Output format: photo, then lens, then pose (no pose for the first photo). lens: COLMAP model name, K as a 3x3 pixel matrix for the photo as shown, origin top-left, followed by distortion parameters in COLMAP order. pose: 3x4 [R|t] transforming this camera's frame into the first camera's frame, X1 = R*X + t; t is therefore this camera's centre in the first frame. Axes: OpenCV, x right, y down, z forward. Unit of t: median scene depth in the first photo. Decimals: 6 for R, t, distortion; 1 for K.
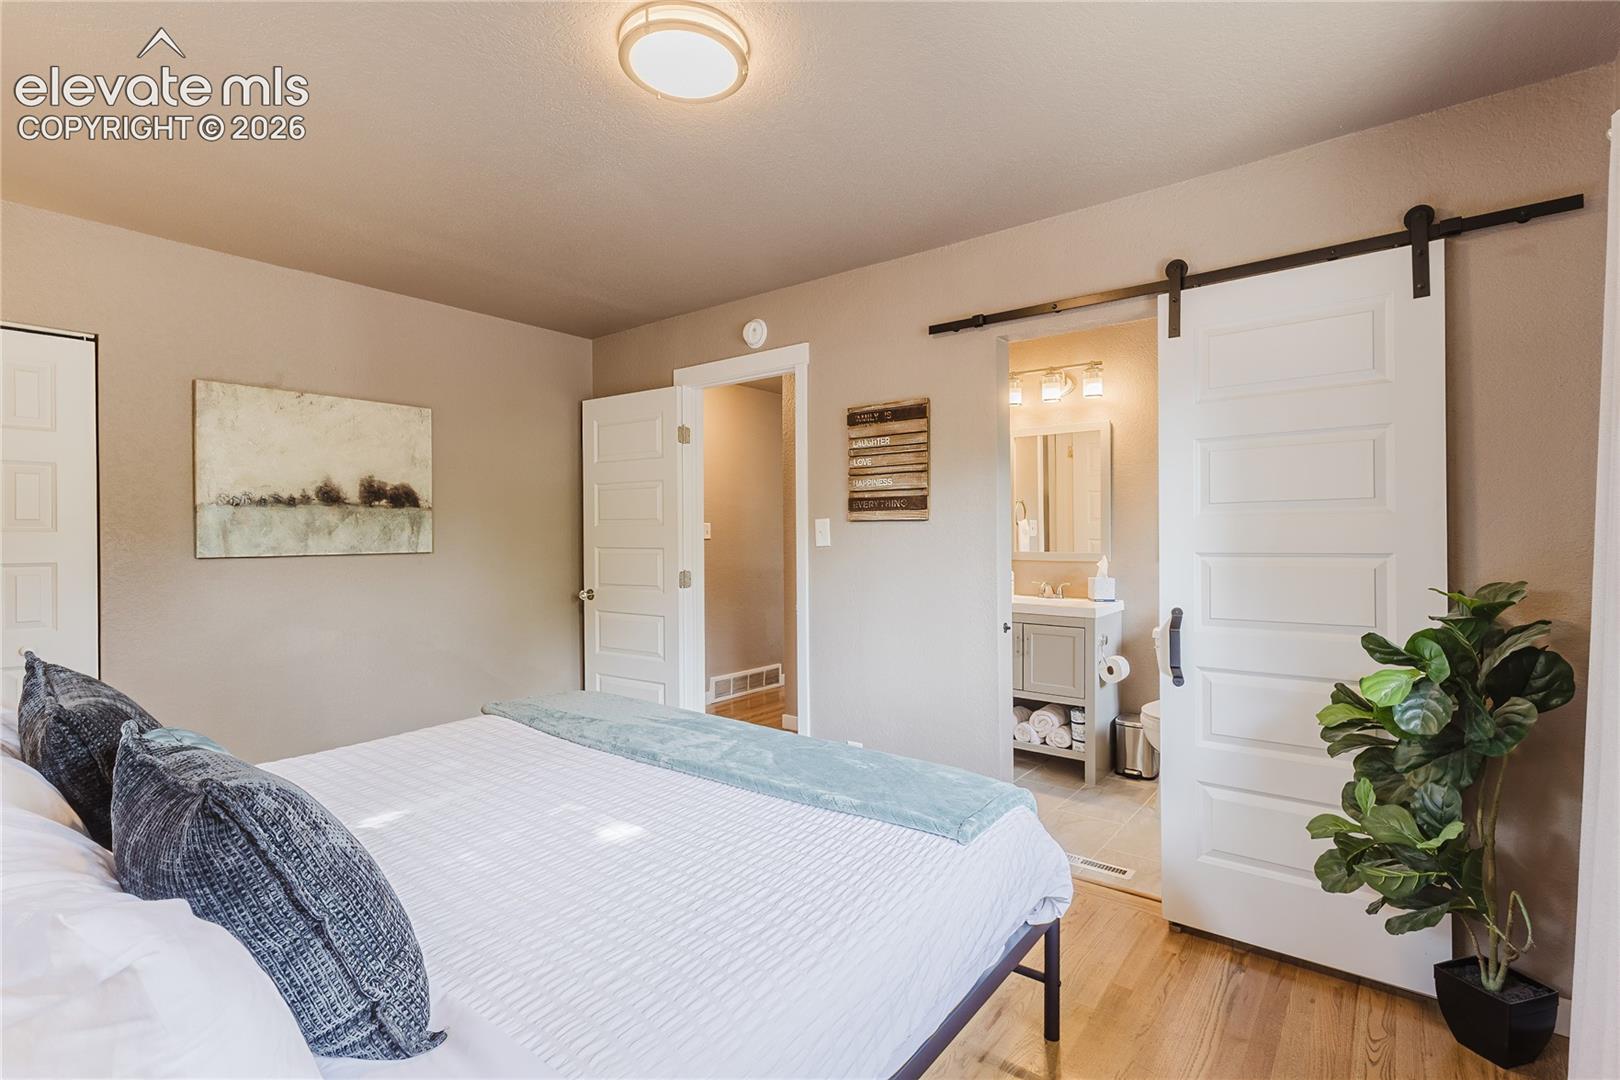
lens RADIAL K [[740.8, 0, 817.0], [0, 740.8, 536.7], [0, 0, 1]] dist [-0.000178, 0.001218]
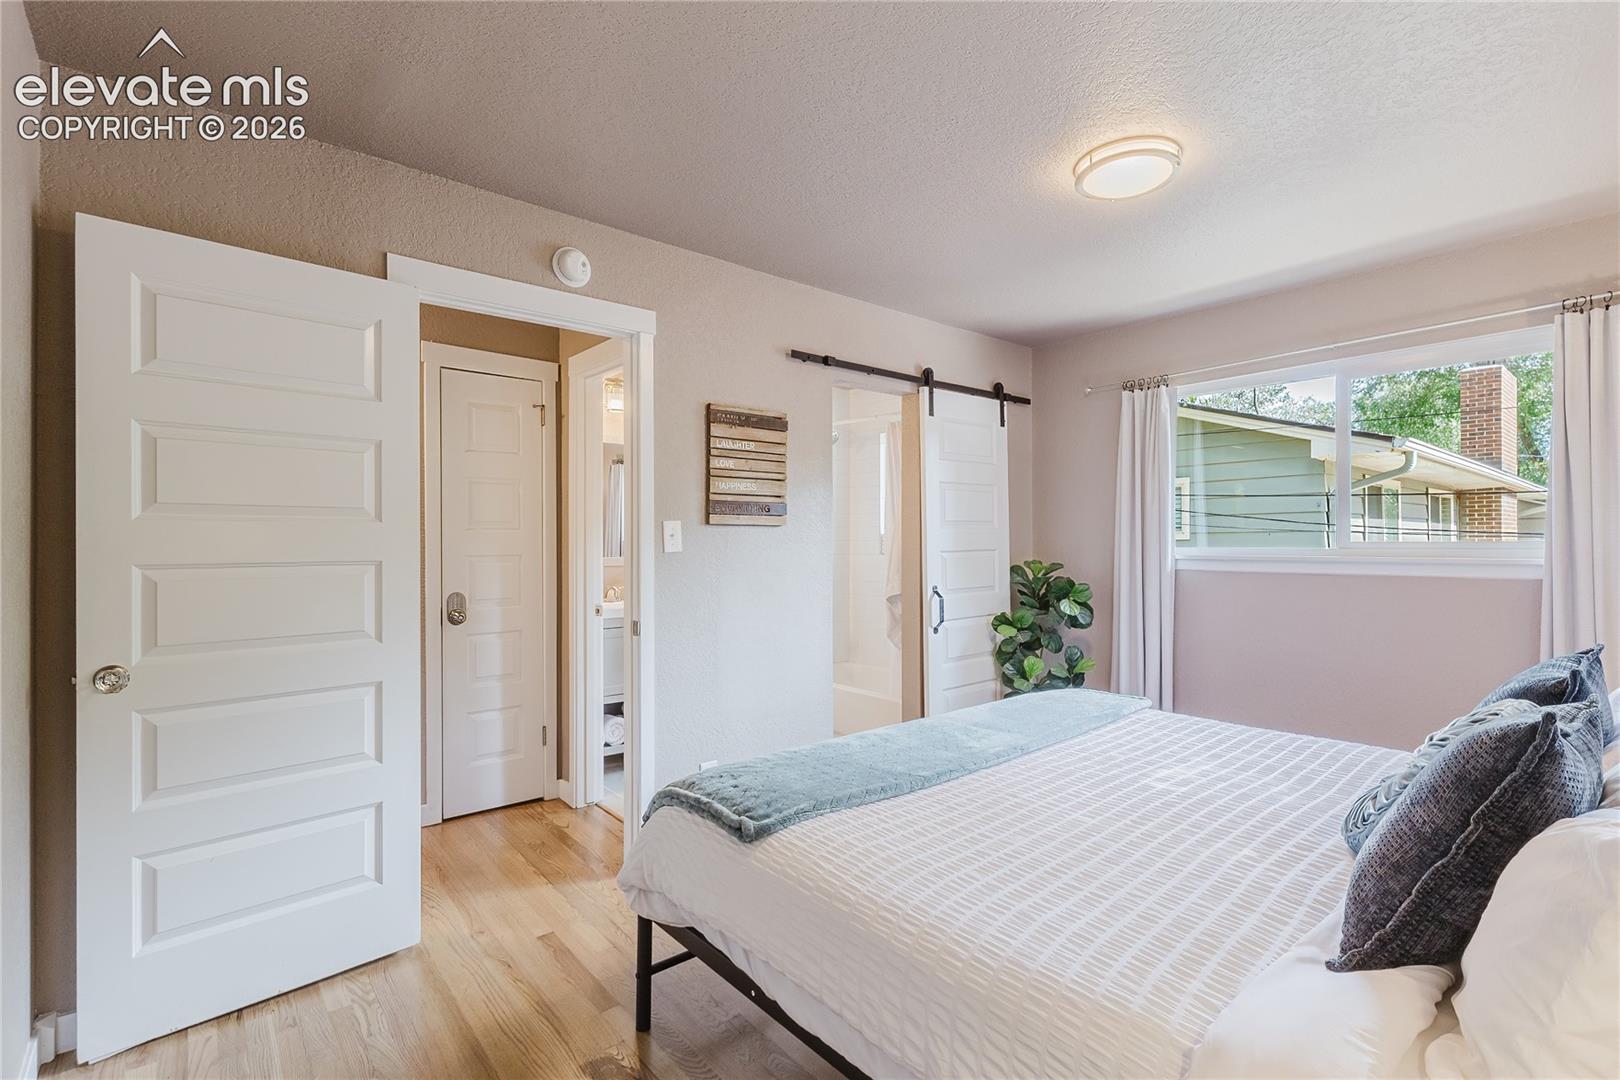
lens RADIAL K [[740.8, 0, 816.3], [0, 740.8, 538.8], [0, 0, 1]] dist [-0.000178, 0.001218]
pose [[0.205882, 0.014718, 0.978466, -0.860773], [0.012799, 0.999761, -0.017731, 0.015391], [-0.978493, 0.016174, 0.205644, 0.701340]]
